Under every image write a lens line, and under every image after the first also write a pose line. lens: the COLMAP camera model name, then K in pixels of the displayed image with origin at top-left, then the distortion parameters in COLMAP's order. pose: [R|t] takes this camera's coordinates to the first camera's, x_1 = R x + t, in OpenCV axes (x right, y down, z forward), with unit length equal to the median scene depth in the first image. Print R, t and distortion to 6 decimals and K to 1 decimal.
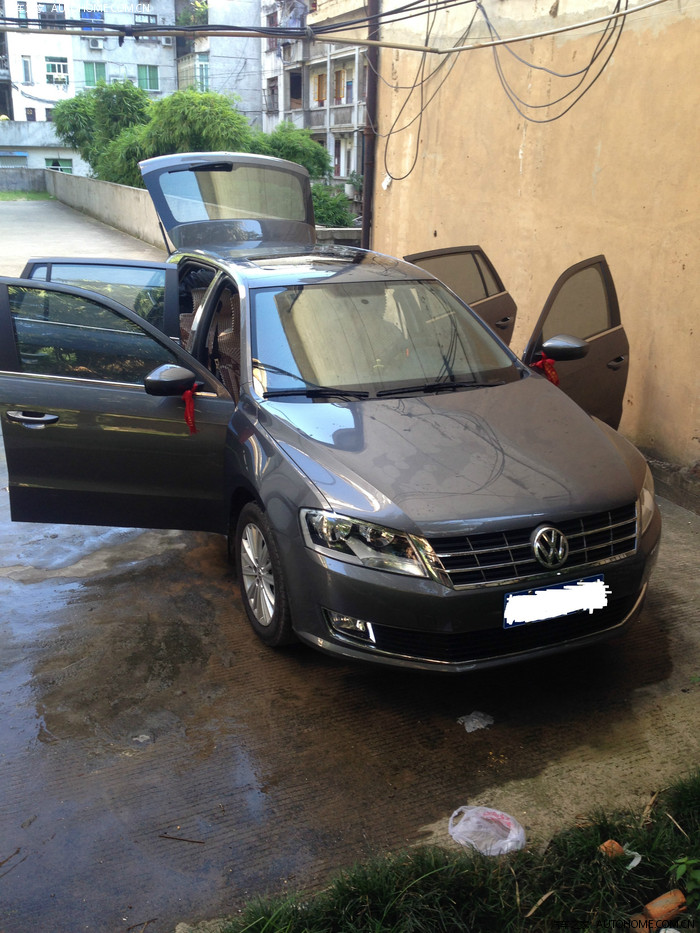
lens RADIAL K [[880.4, 0, 350.0], [0, 880.4, 466.5], [0, 0, 1]] dist [0.155709, -0.296283]
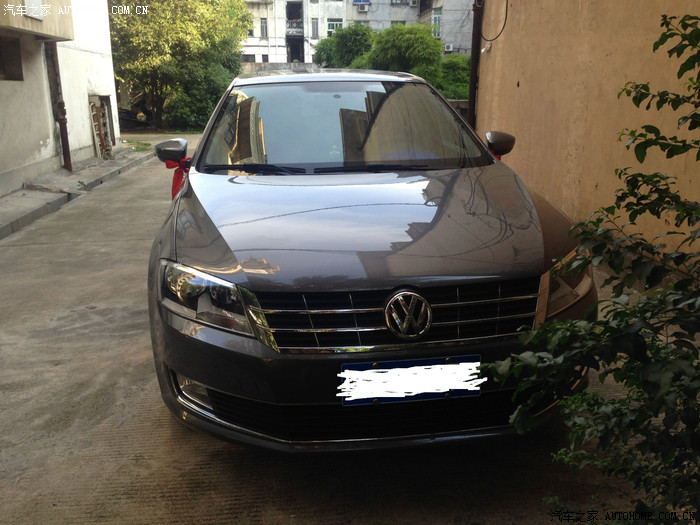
lens RADIAL K [[681.2, 0, 365.7], [0, 681.2, 263.2], [0, 0, 1]] dist [0.076198, -0.012470]
pose [[0.958282, 0.047338, -0.281879, 0.234398], [-0.075174, 0.993212, -0.088767, 0.064544], [0.275763, 0.106253, 0.955335, 0.236949]]
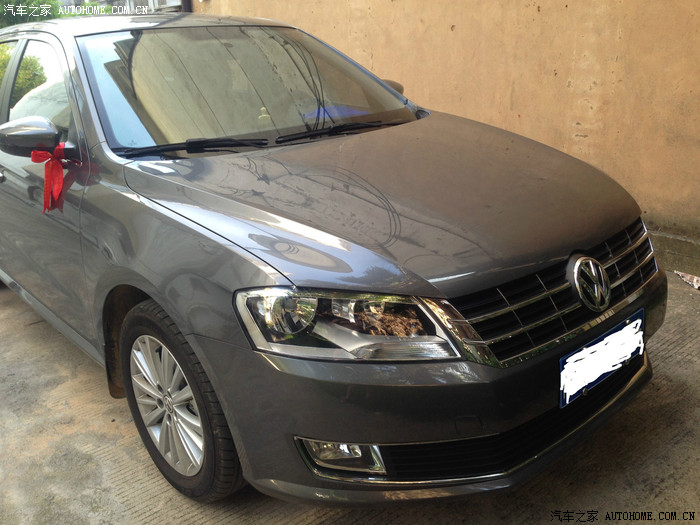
lens RADIAL K [[663.3, 0, 346.6], [0, 663.3, 261.7], [0, 0, 1]] dist [0.168701, -0.325703]
pose [[0.958392, -0.147728, 0.244257, -0.056697], [0.155247, 0.987806, -0.011714, 0.030071], [-0.239548, 0.049146, 0.969640, 0.330537]]
